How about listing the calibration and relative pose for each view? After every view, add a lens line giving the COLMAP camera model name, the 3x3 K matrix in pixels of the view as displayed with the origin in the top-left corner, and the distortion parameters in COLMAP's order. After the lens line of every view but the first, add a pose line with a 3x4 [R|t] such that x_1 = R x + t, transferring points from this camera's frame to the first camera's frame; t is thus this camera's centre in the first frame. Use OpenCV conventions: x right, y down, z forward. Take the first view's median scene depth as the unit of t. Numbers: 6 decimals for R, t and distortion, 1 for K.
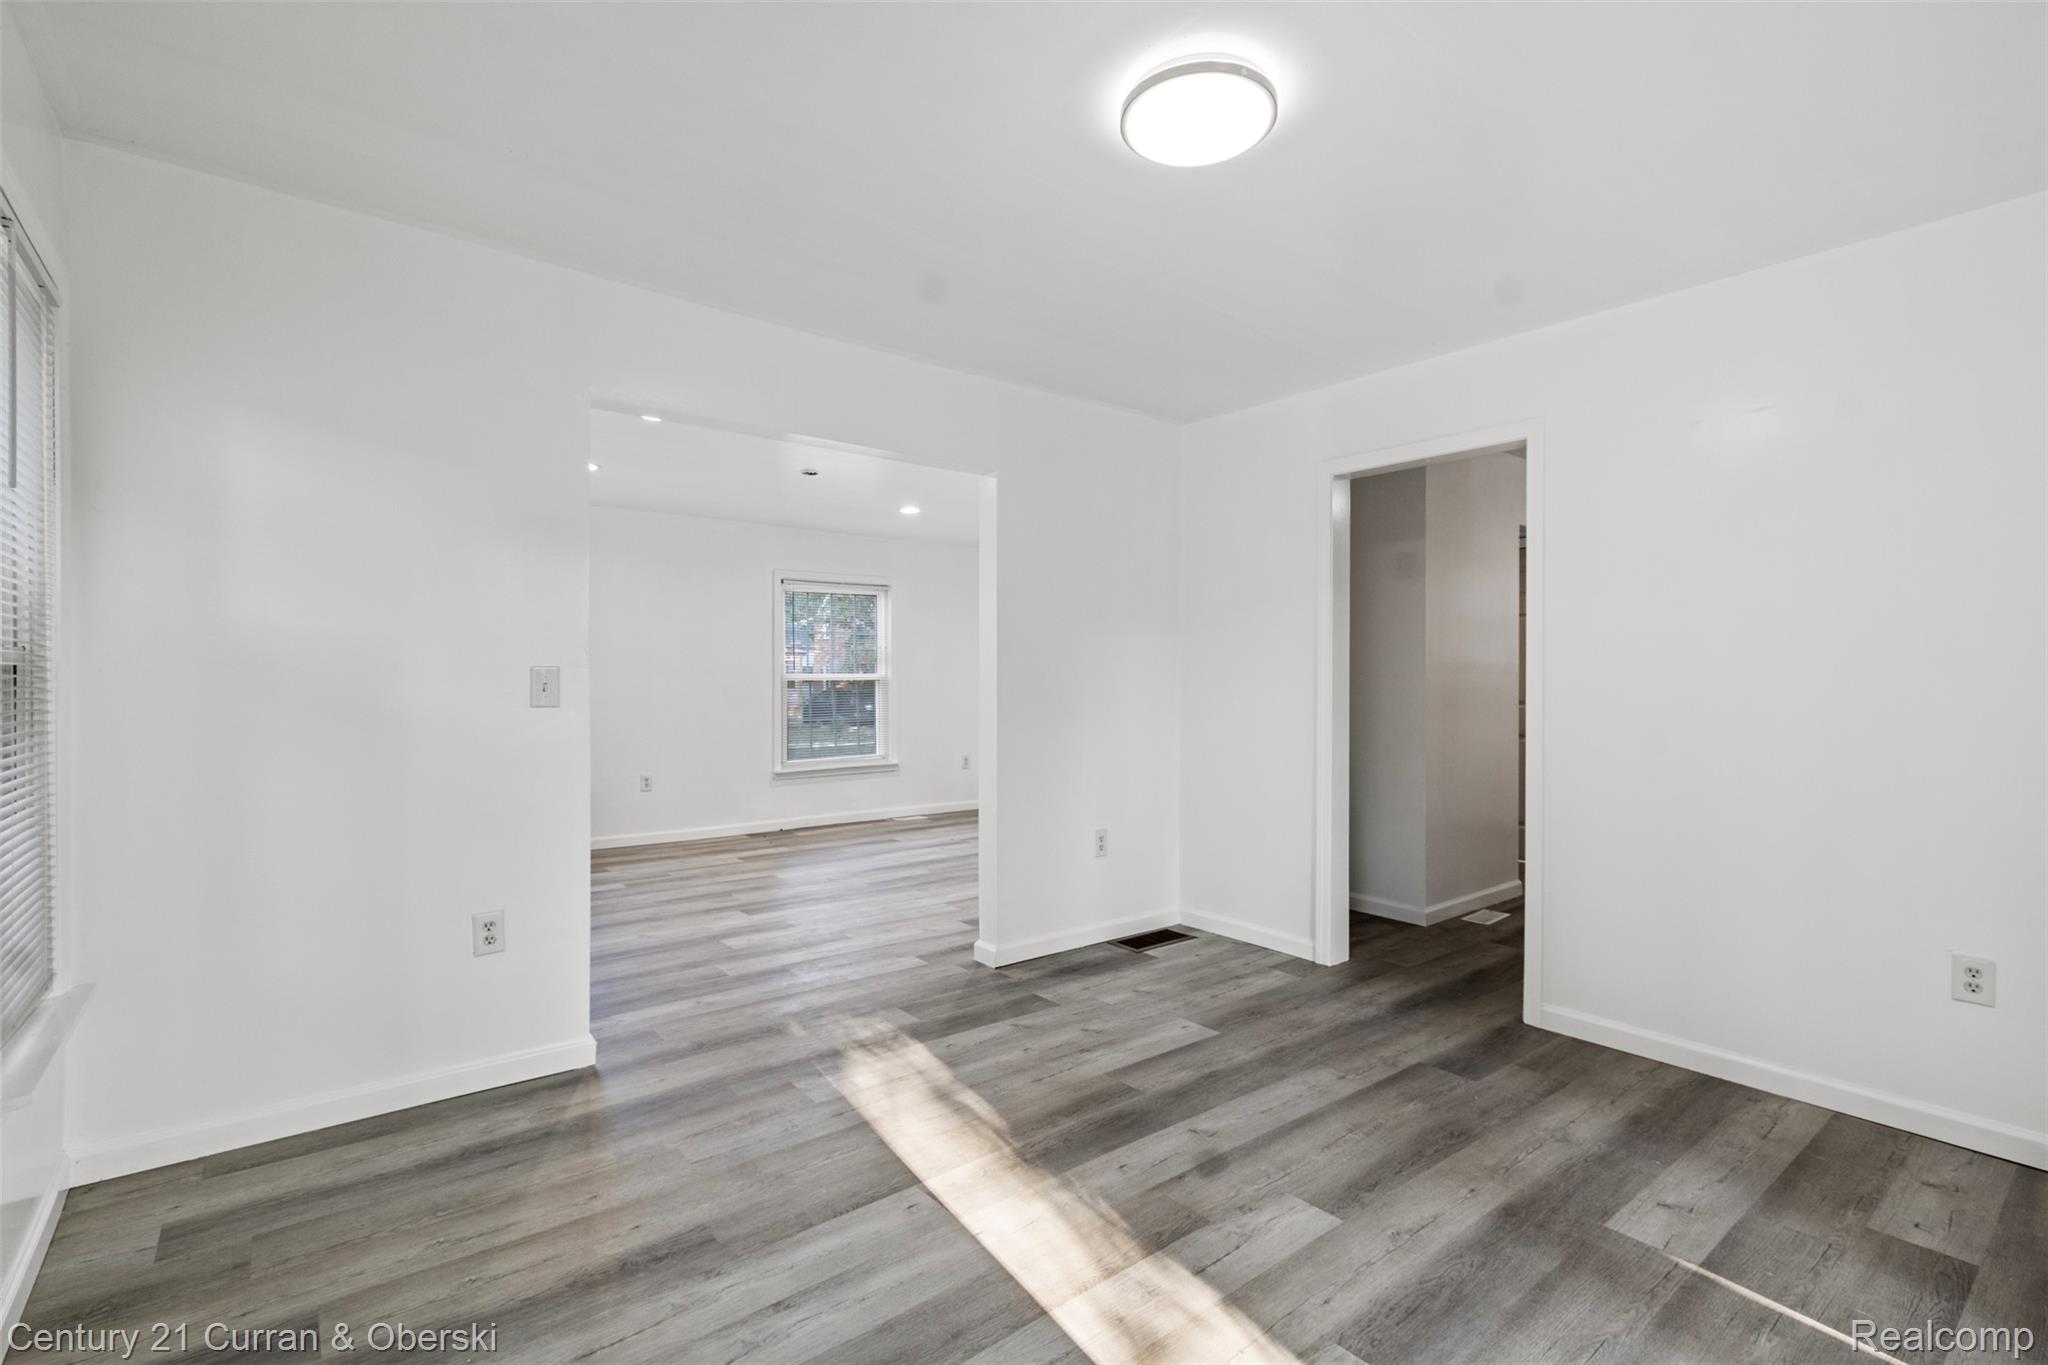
lens RADIAL K [[933.3, 0, 1022.2], [0, 933.3, 681.0], [0, 0, 1]] dist [0.004090, 0.000543]
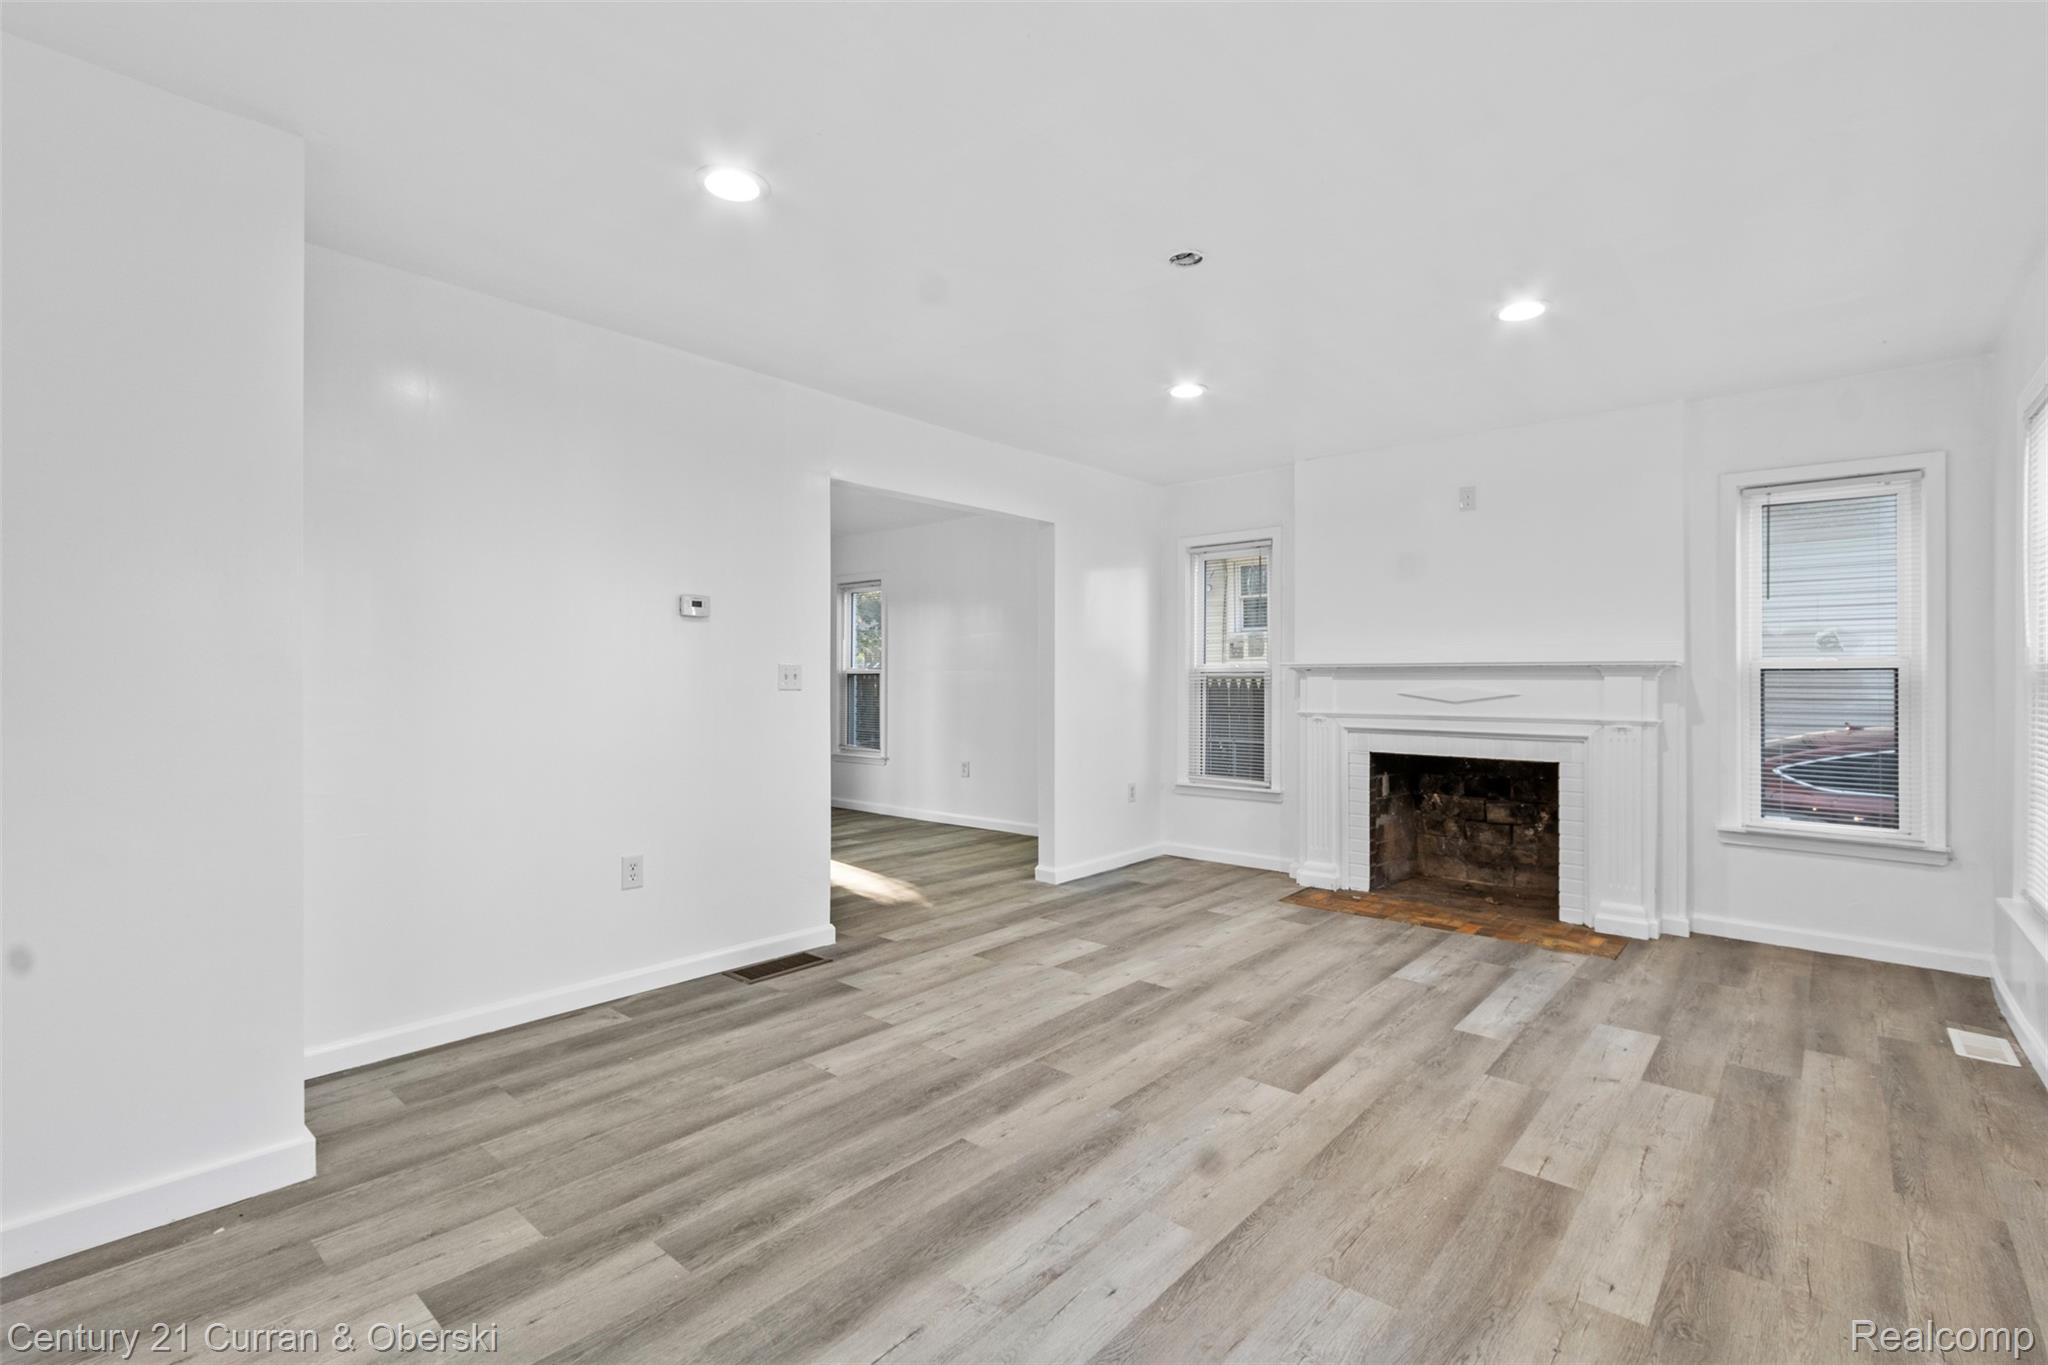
lens RADIAL K [[933.3, 0, 1025.8], [0, 933.3, 678.4], [0, 0, 1]] dist [0.004090, 0.000543]
pose [[-0.983809, -0.008062, -0.179040, -0.073980], [-0.007744, 0.999967, -0.002478, 0.006847], [0.179054, -0.001051, -0.983839, 2.114843]]
